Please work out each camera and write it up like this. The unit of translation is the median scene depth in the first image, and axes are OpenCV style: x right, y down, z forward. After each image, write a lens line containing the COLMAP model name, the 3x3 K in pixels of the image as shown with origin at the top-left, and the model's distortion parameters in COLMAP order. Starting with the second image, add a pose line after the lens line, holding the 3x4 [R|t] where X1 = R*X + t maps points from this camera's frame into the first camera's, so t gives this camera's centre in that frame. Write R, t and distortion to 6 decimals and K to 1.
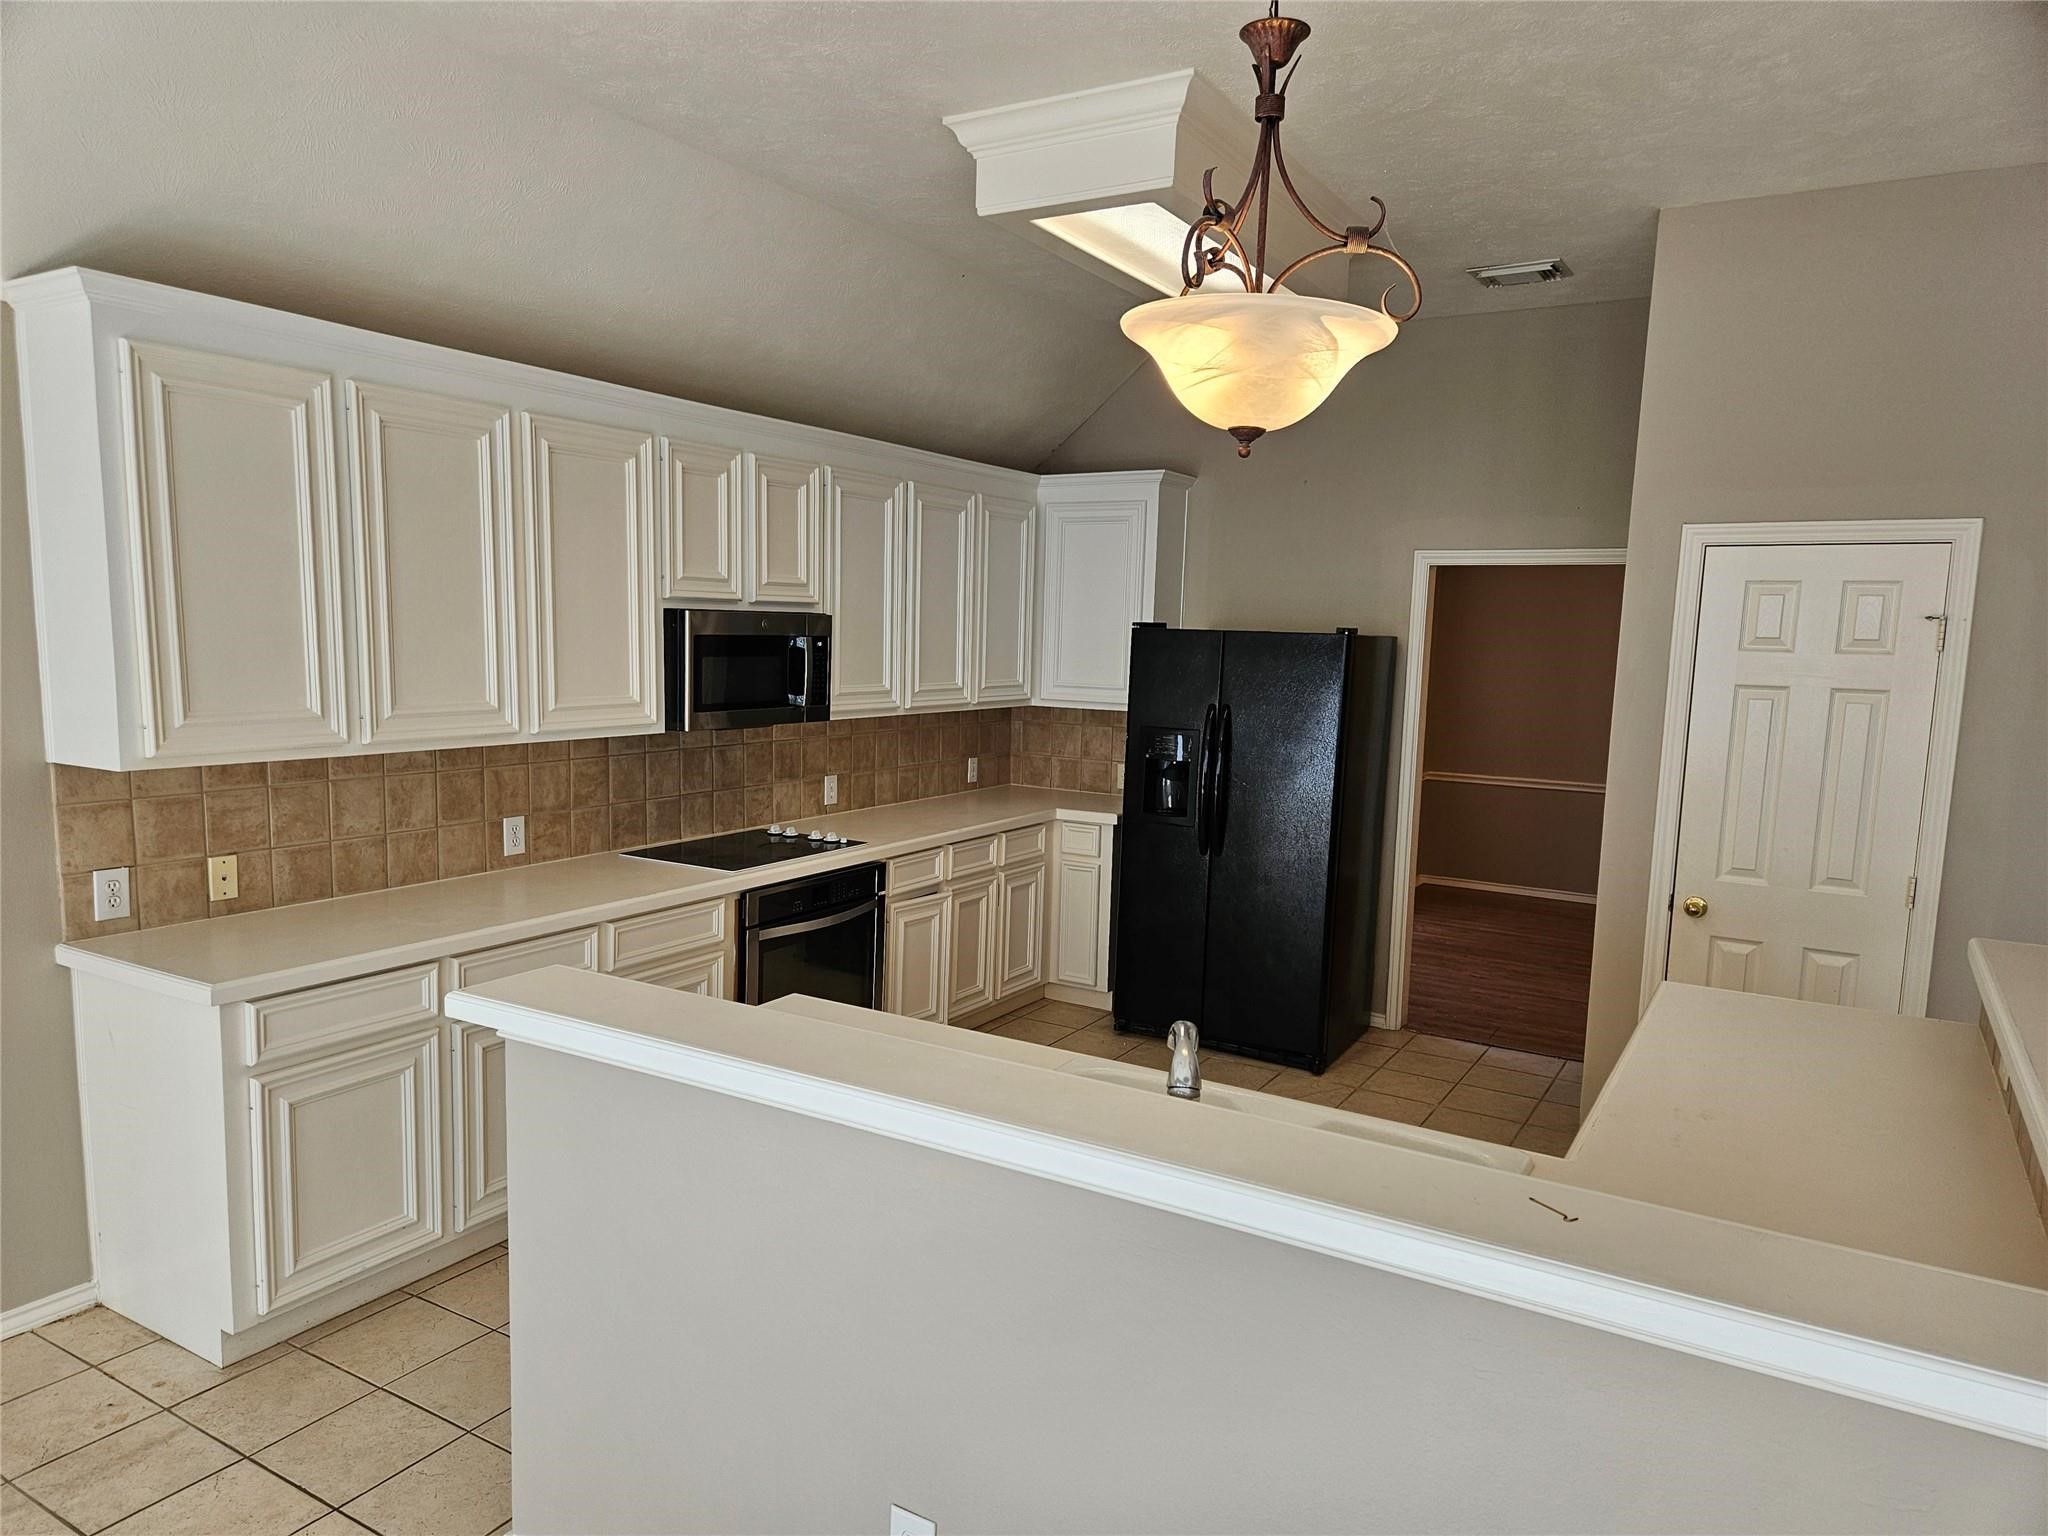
lens RADIAL K [[1368.0, 0, 1003.9], [0, 1368.0, 799.4], [0, 0, 1]] dist [0.061793, -0.033021]
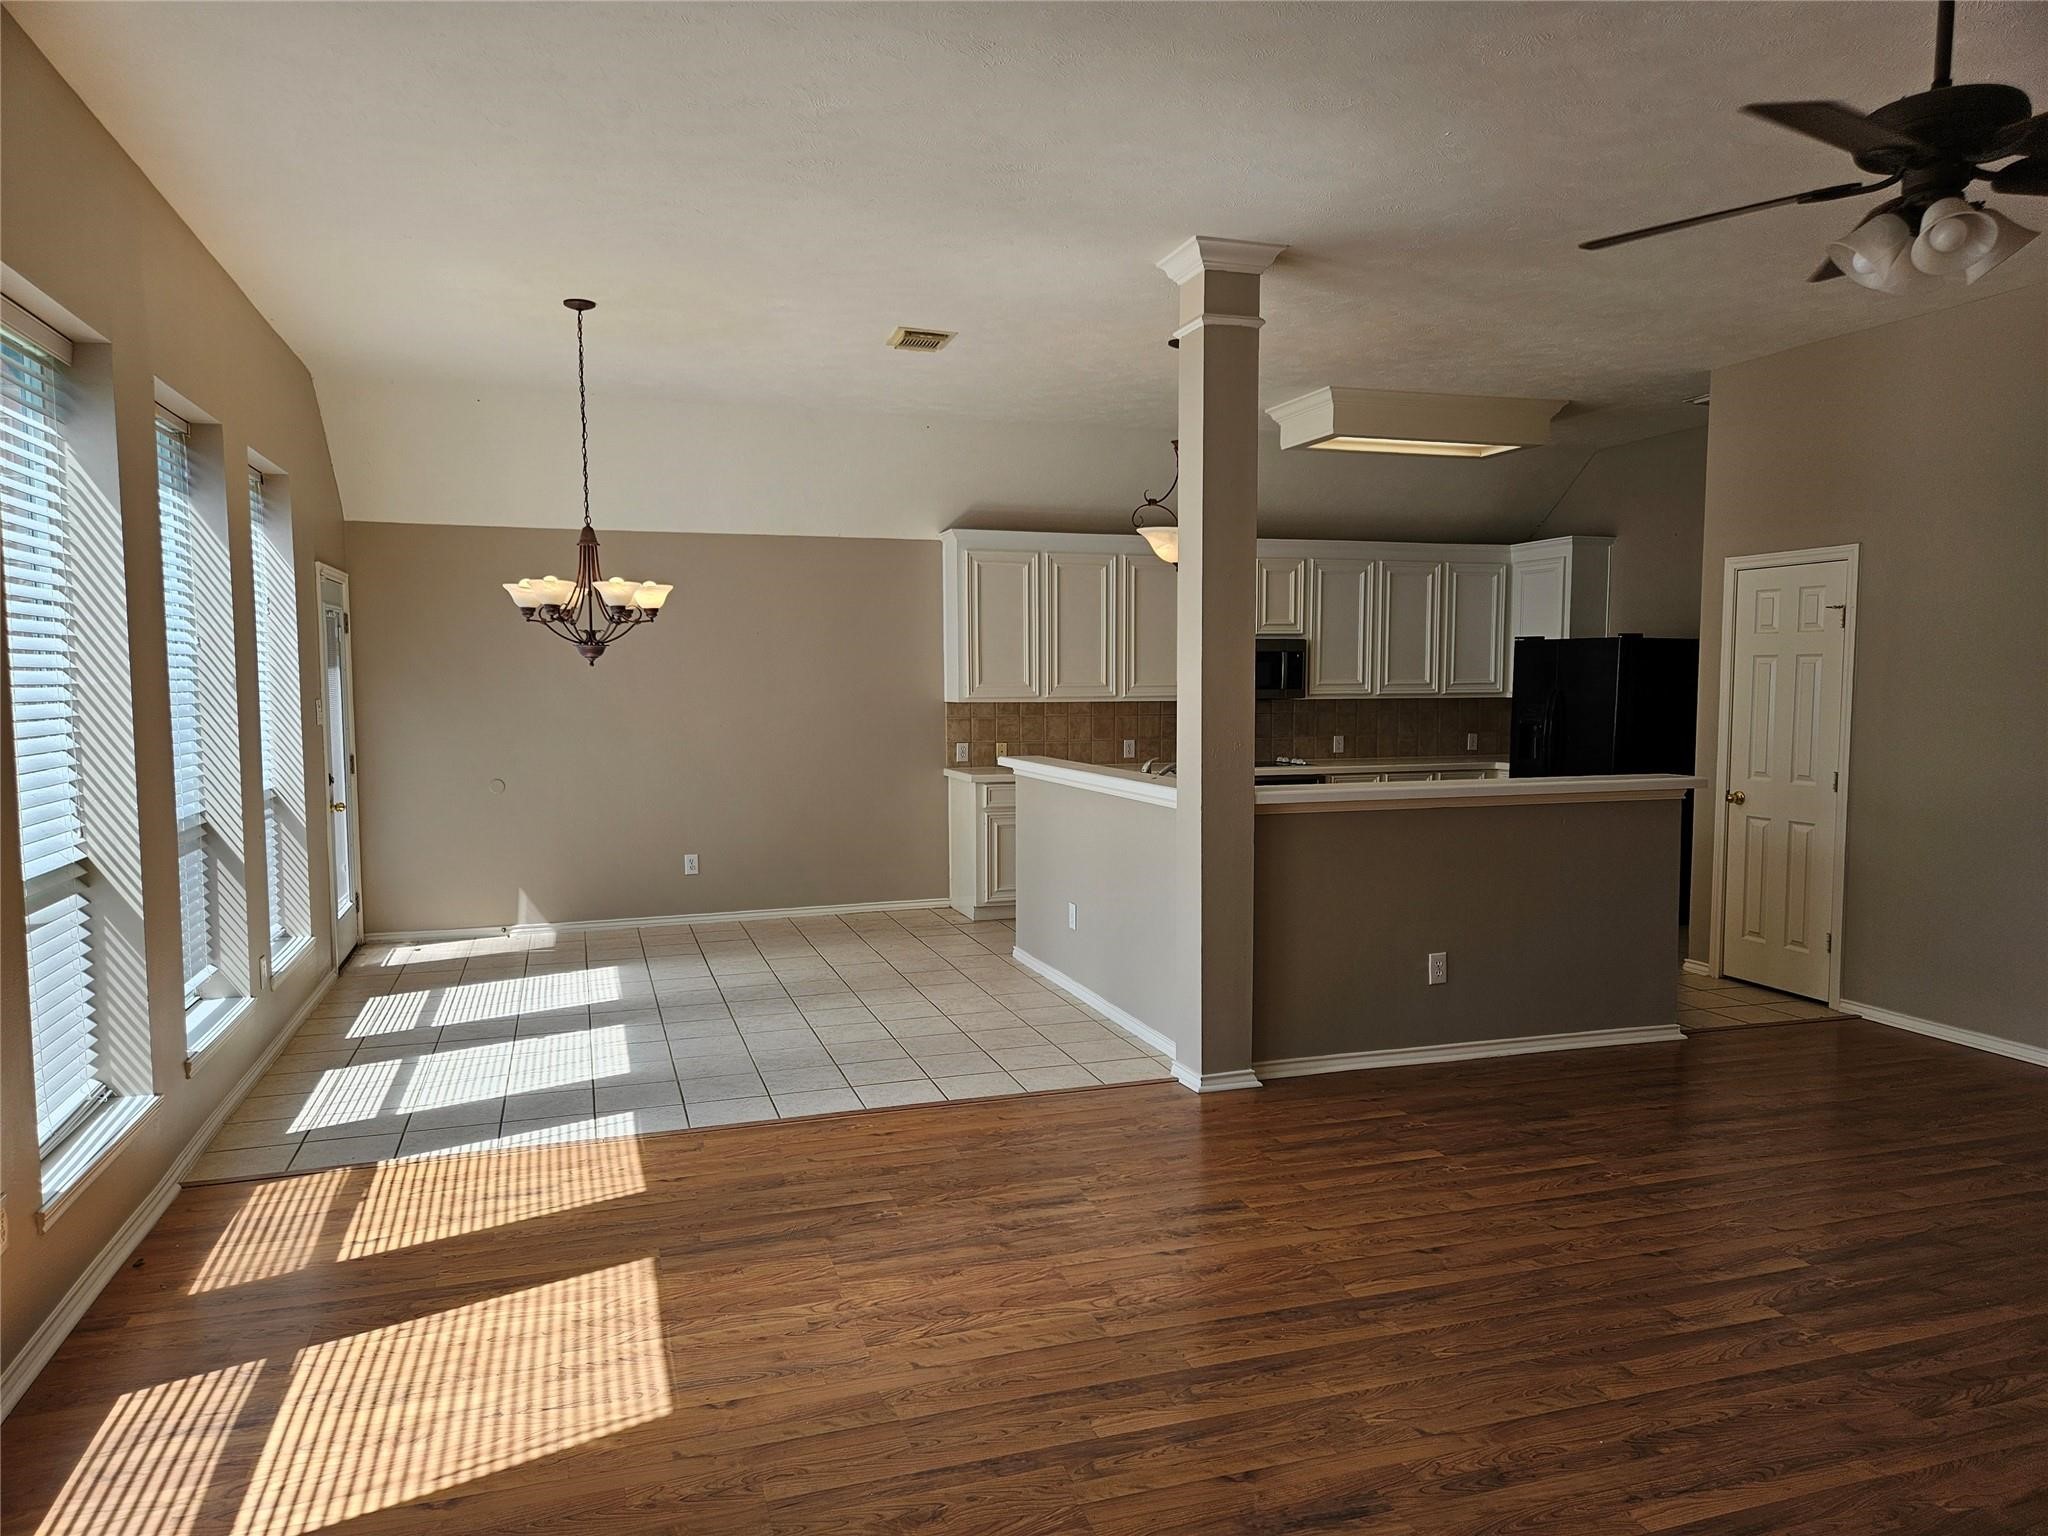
lens RADIAL K [[1368.0, 0, 1021.0], [0, 1368.0, 771.1], [0, 0, 1]] dist [0.061793, -0.033021]
pose [[0.761633, 0.017941, -0.647760, 0.898302], [-0.061585, 0.997096, -0.044795, 0.168222], [0.645075, 0.074010, 0.760527, -0.721536]]
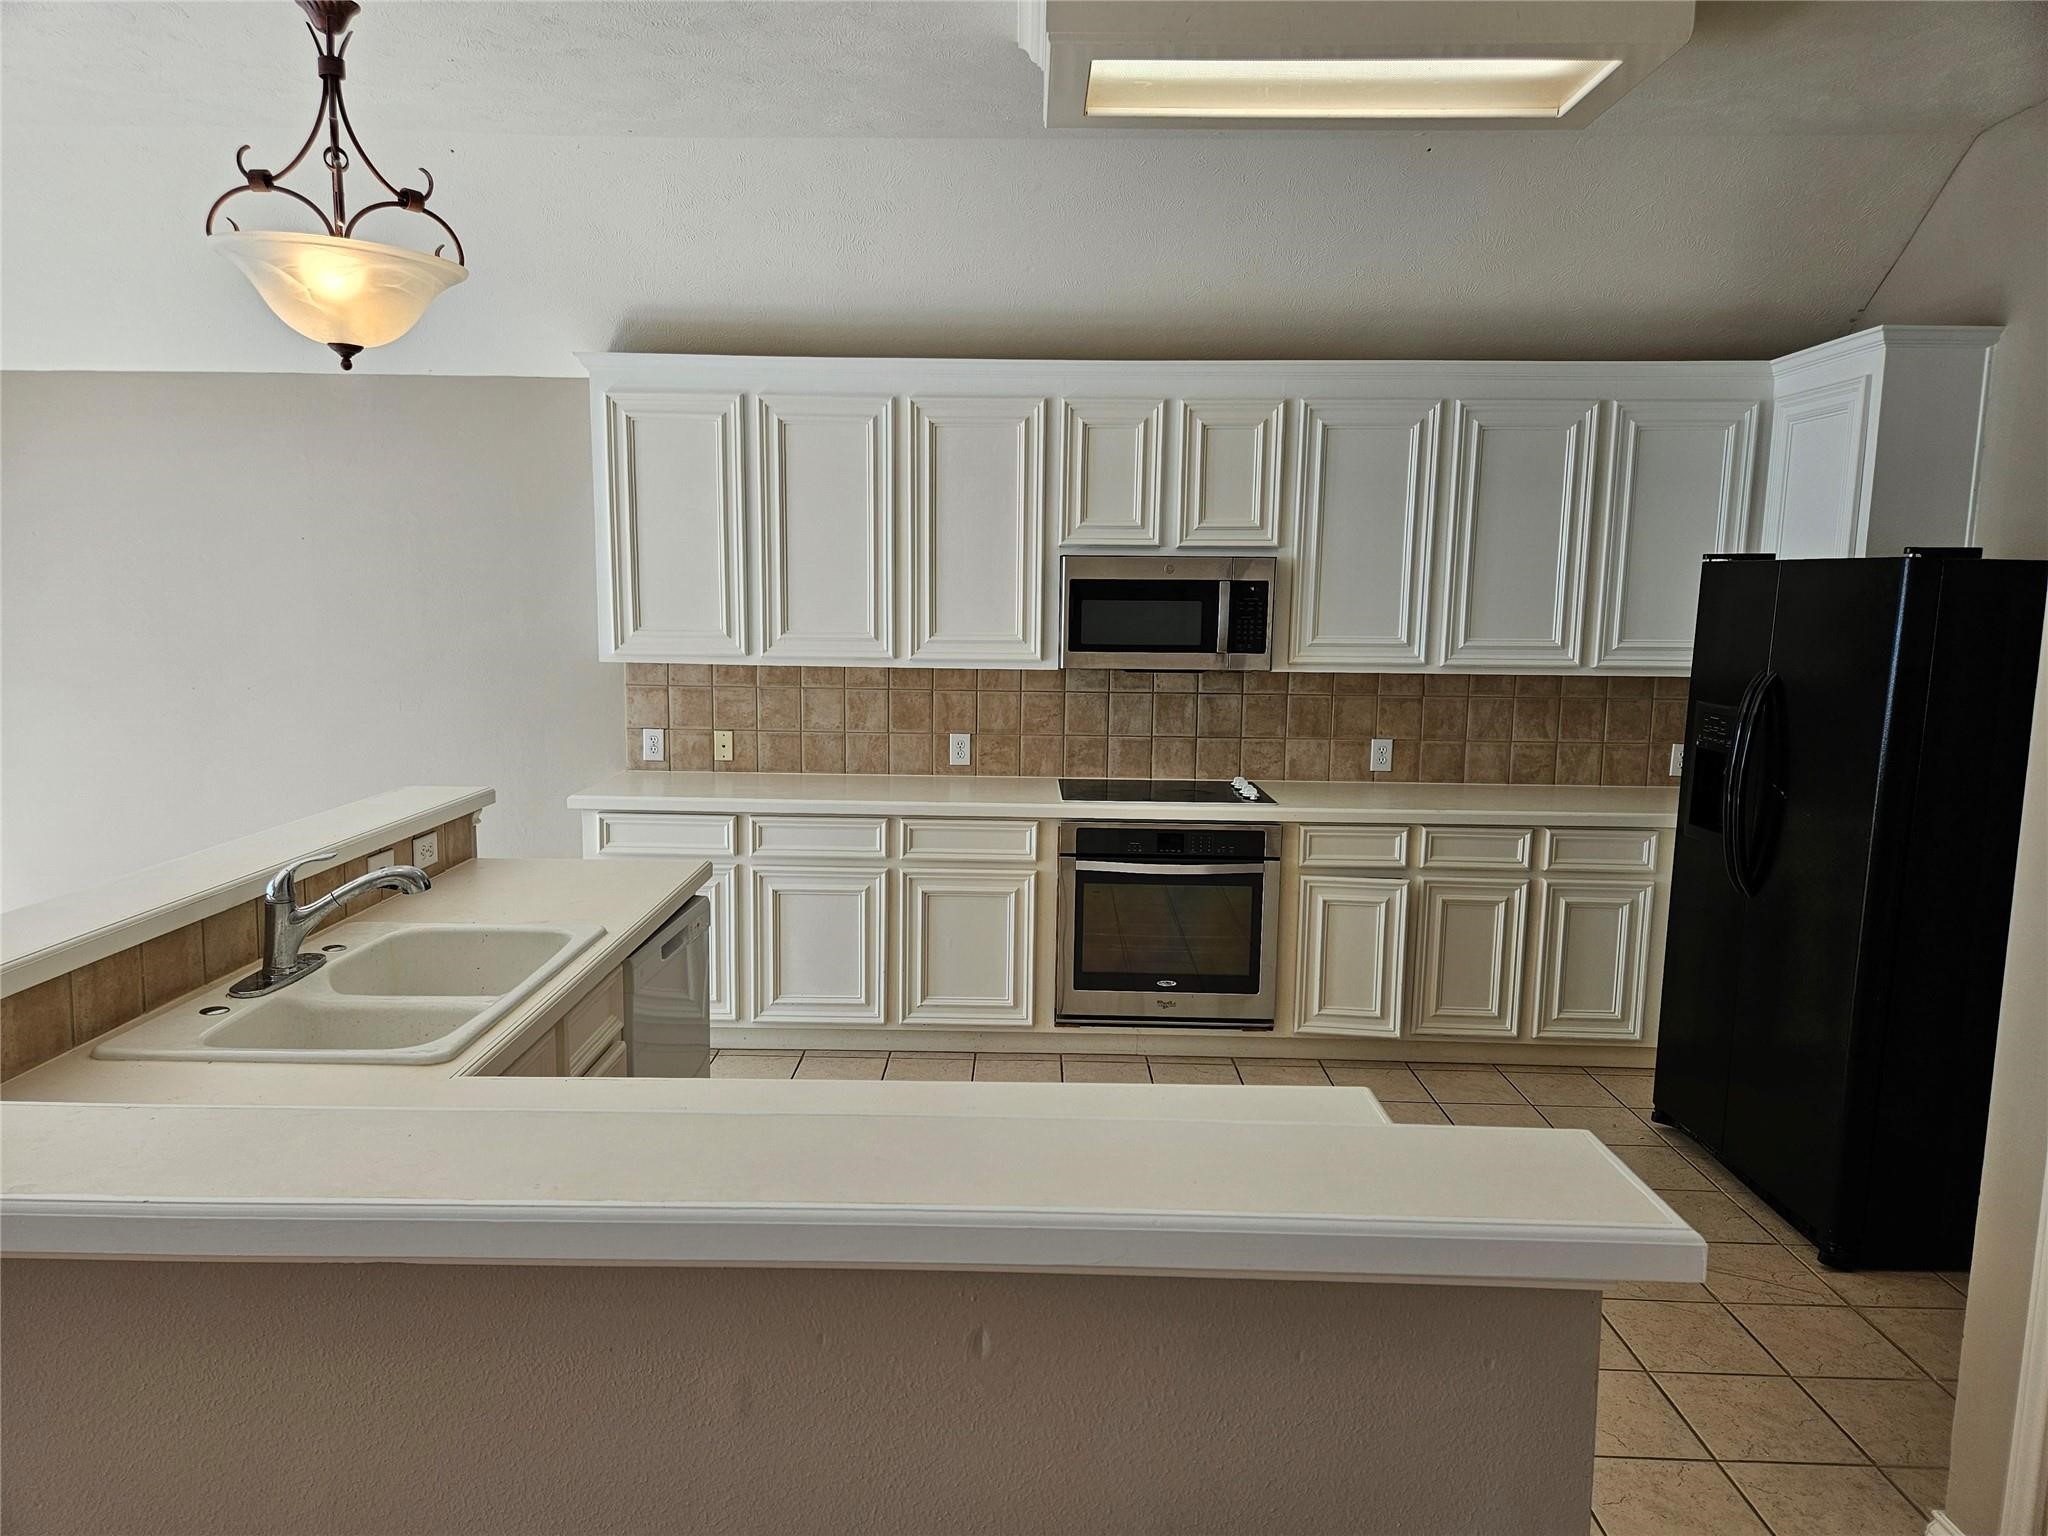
lens RADIAL K [[1368.0, 0, 1013.2], [0, 1368.0, 773.5], [0, 0, 1]] dist [0.061793, -0.033021]
pose [[0.505542, 0.095780, -0.857469, 0.707564], [-0.111023, 0.992779, 0.045438, -0.012275], [0.855629, 0.072228, 0.512525, 0.433893]]
